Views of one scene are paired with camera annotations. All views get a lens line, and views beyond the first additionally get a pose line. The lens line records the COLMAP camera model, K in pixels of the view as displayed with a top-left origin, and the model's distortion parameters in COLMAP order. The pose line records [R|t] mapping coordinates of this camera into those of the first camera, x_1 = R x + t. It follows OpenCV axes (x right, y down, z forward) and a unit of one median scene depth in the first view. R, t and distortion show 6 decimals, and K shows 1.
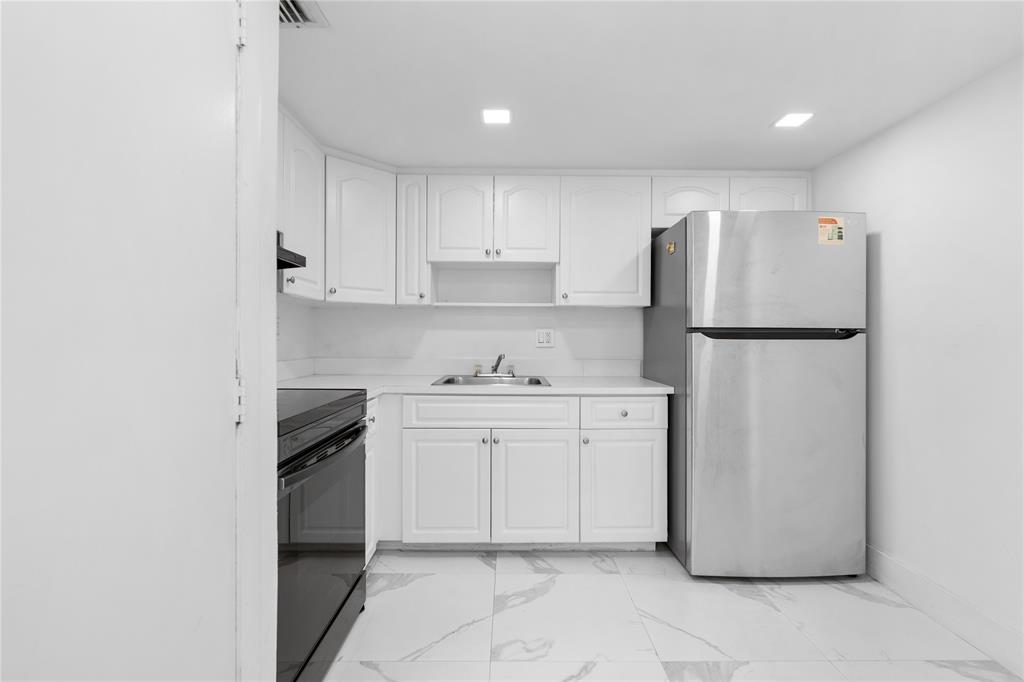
lens RADIAL K [[477.0, 0, 517.4], [0, 477.0, 337.7], [0, 0, 1]] dist [-0.001414, 0.003038]
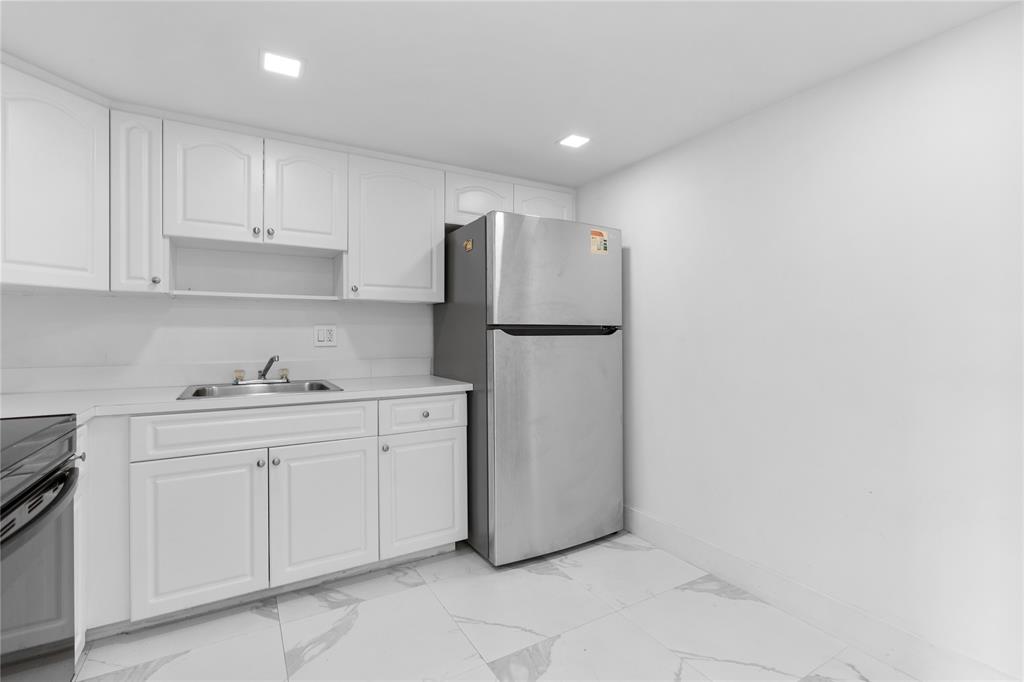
lens RADIAL K [[477.0, 0, 514.8], [0, 477.0, 334.1], [0, 0, 1]] dist [-0.001414, 0.003038]
pose [[0.864307, -0.006185, 0.502926, -0.100560], [0.007321, 0.999973, -0.000283, 0.000094], [-0.502911, 0.003926, 0.864329, 0.084361]]
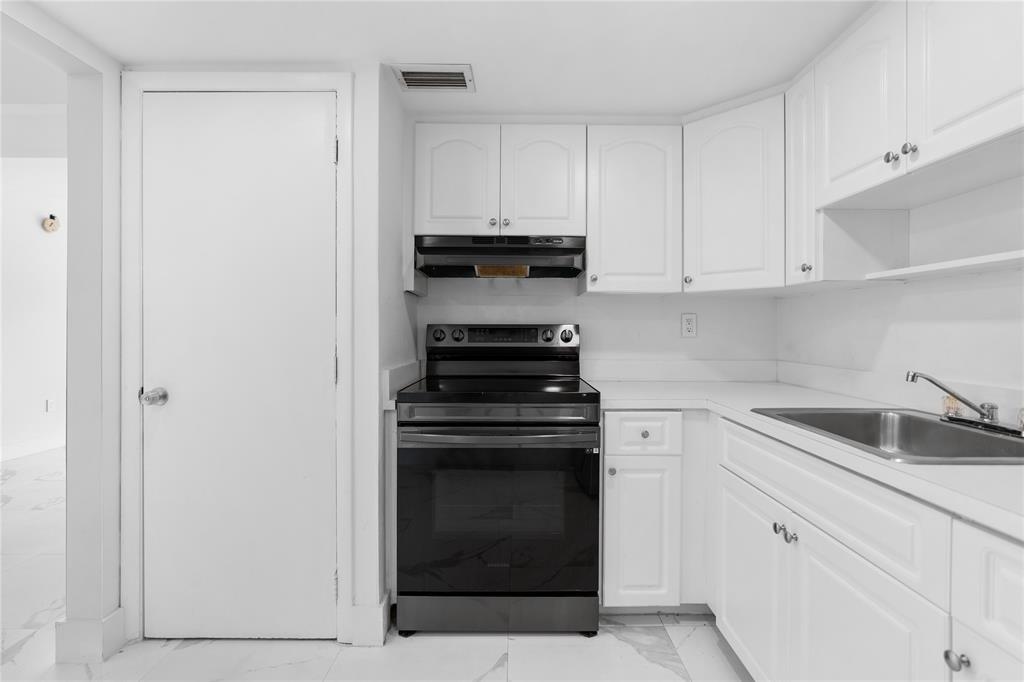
lens RADIAL K [[477.0, 0, 514.4], [0, 477.0, 332.1], [0, 0, 1]] dist [-0.001414, 0.003038]
pose [[-0.019239, -0.002244, -0.999812, 0.470043], [-0.006489, 0.999977, -0.002120, -0.001634], [0.999794, 0.006447, -0.019253, 0.705000]]
